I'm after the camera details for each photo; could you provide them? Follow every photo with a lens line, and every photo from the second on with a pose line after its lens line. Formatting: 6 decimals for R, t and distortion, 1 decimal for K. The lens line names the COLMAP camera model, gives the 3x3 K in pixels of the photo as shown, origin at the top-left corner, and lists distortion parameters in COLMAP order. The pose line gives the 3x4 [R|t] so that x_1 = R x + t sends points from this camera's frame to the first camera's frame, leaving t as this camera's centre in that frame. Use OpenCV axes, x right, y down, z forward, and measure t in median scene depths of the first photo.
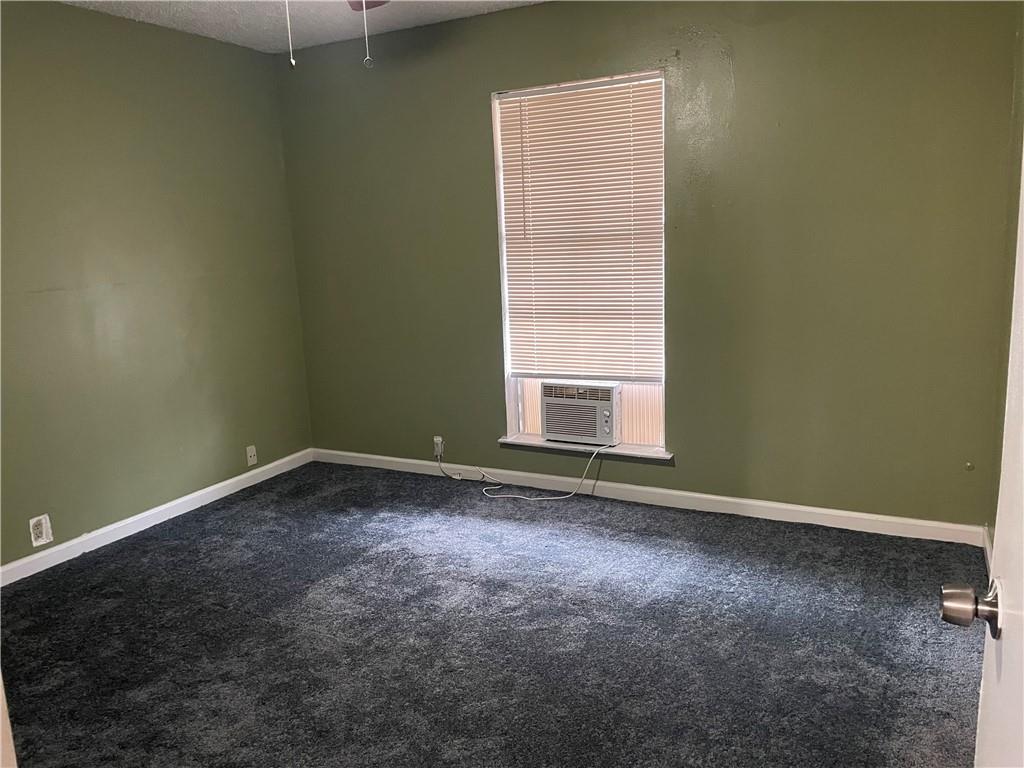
lens RADIAL K [[758.0, 0, 510.0], [0, 758.0, 370.8], [0, 0, 1]] dist [0.101438, -0.001065]
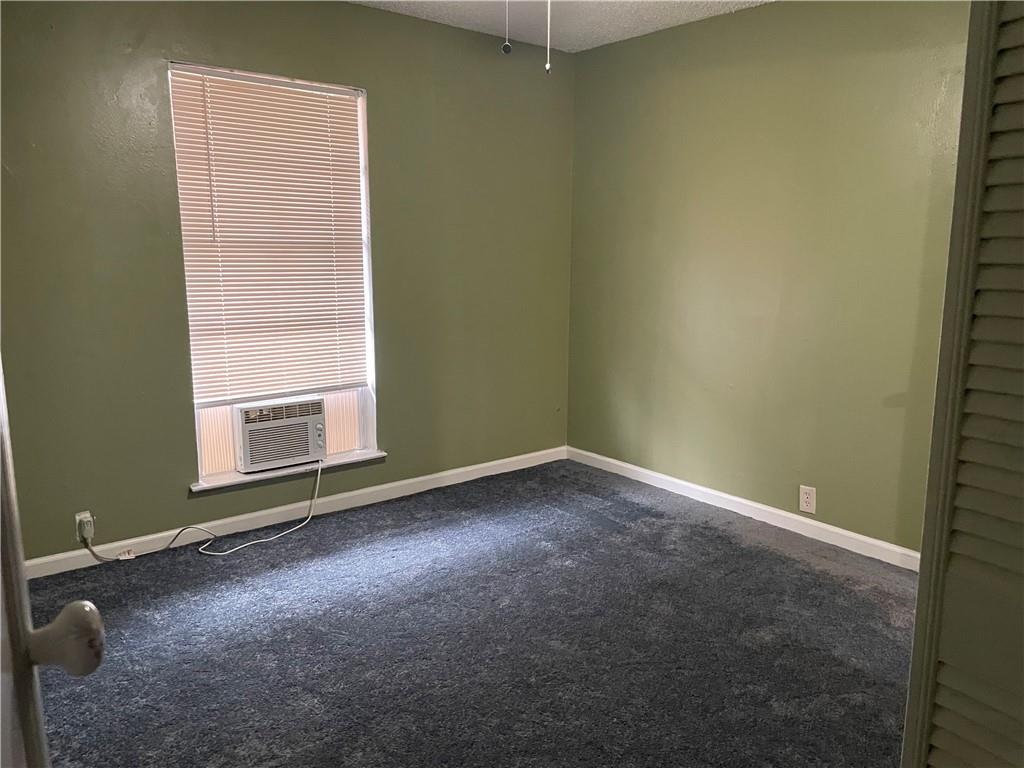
lens RADIAL K [[764.7, 0, 512.0], [0, 764.7, 384.0], [0, 0, 1]] dist [0.070814, -0.002346]
pose [[0.423373, -0.118103, 0.898224, -0.641730], [0.138513, 0.988248, 0.064653, -0.027366], [-0.895304, 0.097044, 0.434757, 0.349028]]
